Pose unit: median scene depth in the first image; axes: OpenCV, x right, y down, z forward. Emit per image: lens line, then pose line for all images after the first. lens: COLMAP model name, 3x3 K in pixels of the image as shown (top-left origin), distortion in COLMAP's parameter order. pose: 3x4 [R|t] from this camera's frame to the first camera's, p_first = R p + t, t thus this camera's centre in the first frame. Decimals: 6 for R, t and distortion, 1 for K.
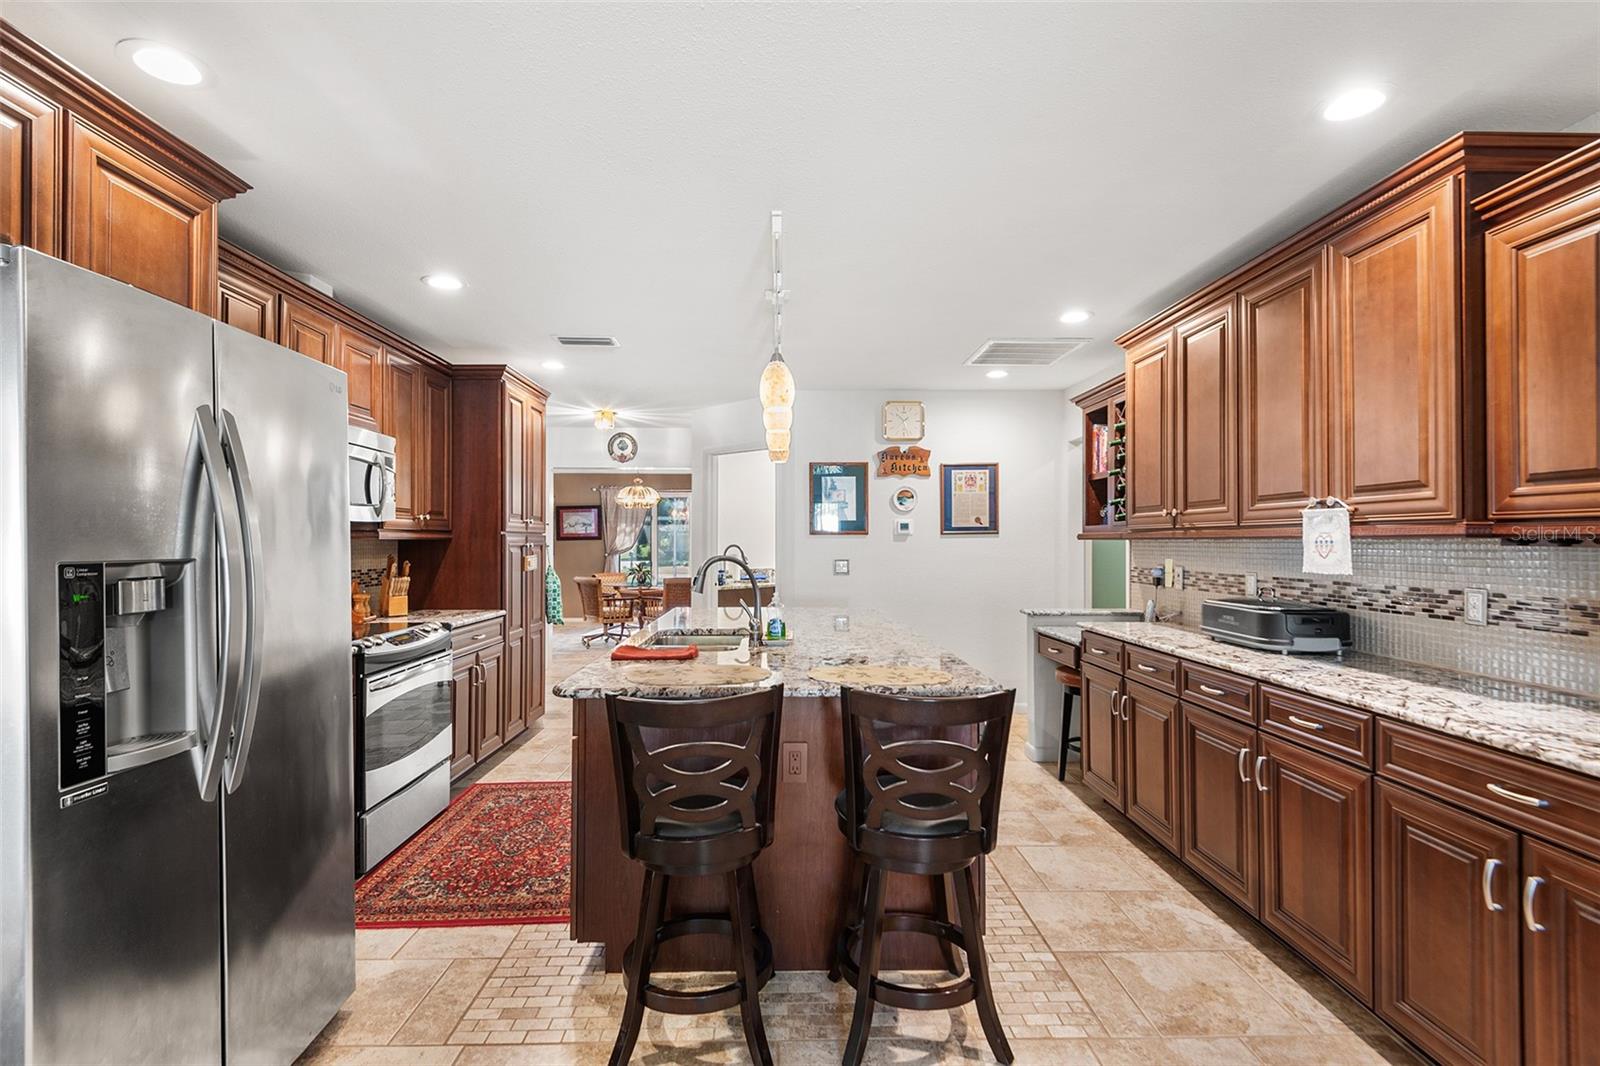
lens RADIAL K [[740.1, 0, 792.6], [0, 740.1, 520.2], [0, 0, 1]] dist [0.036677, -0.024560]
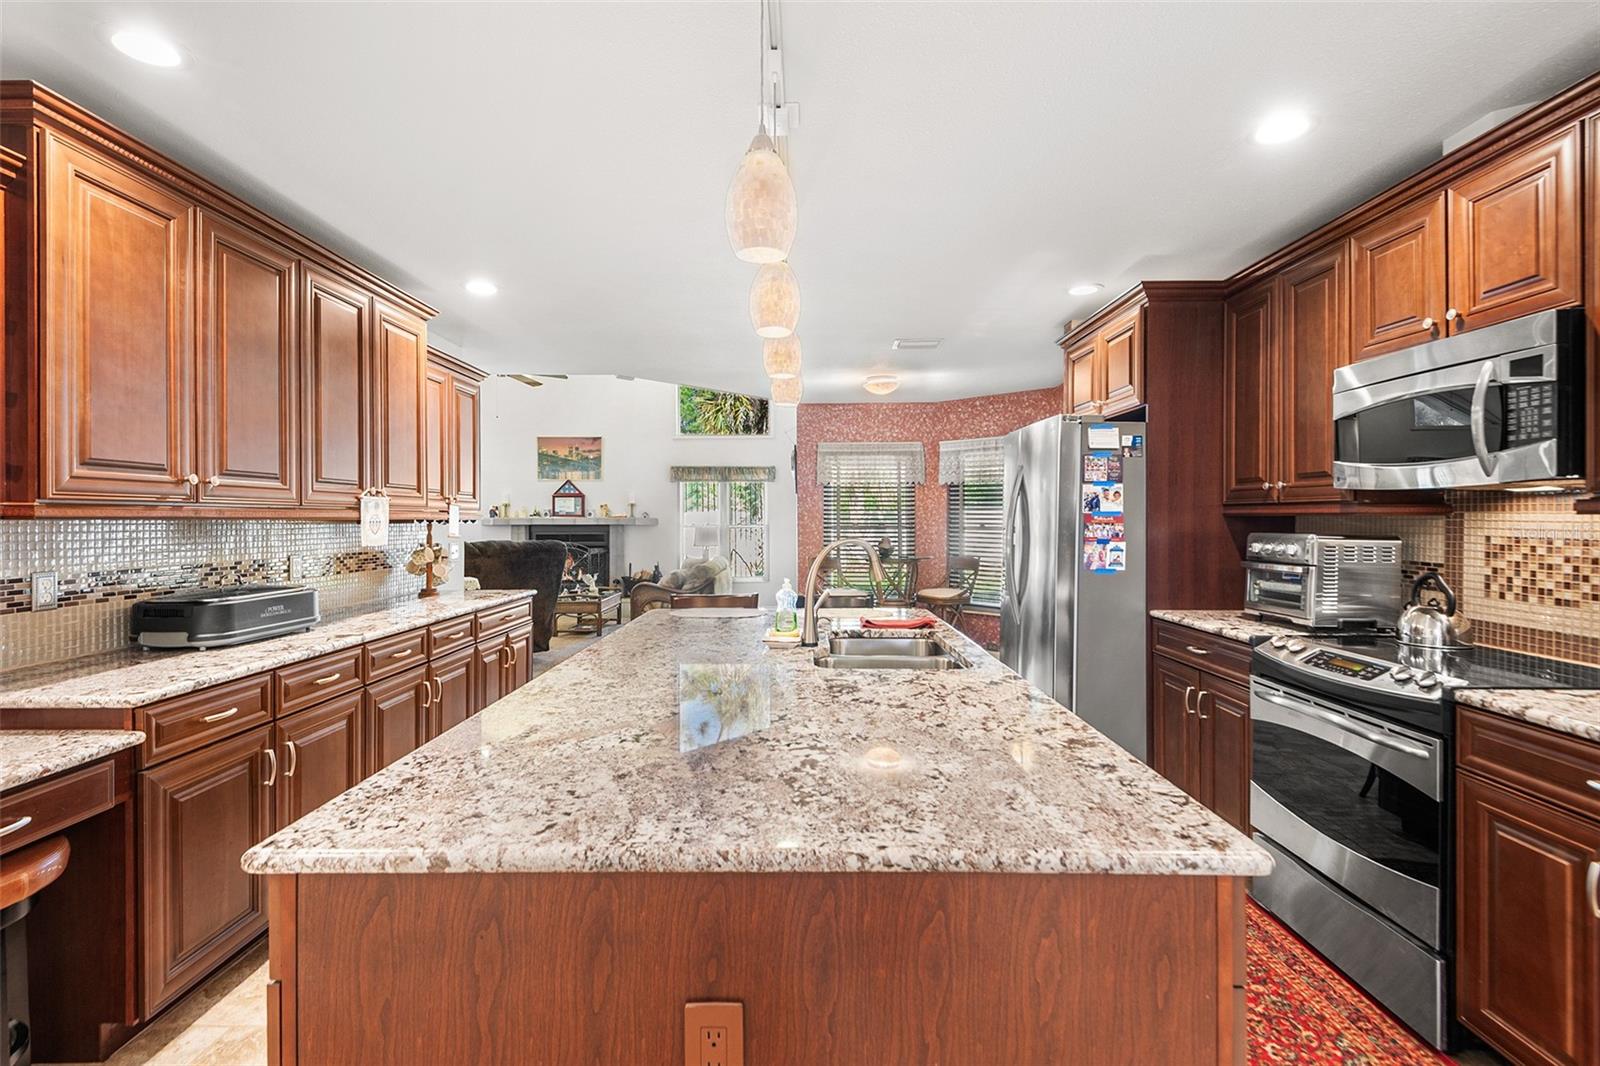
lens RADIAL K [[740.1, 0, 792.6], [0, 740.1, 520.2], [0, 0, 1]] dist [0.036677, -0.024560]
pose [[-0.999411, 0.003022, 0.034181, -0.056764], [0.002141, 0.999665, -0.025804, 0.047955], [-0.034248, -0.025715, -0.999082, 1.786405]]
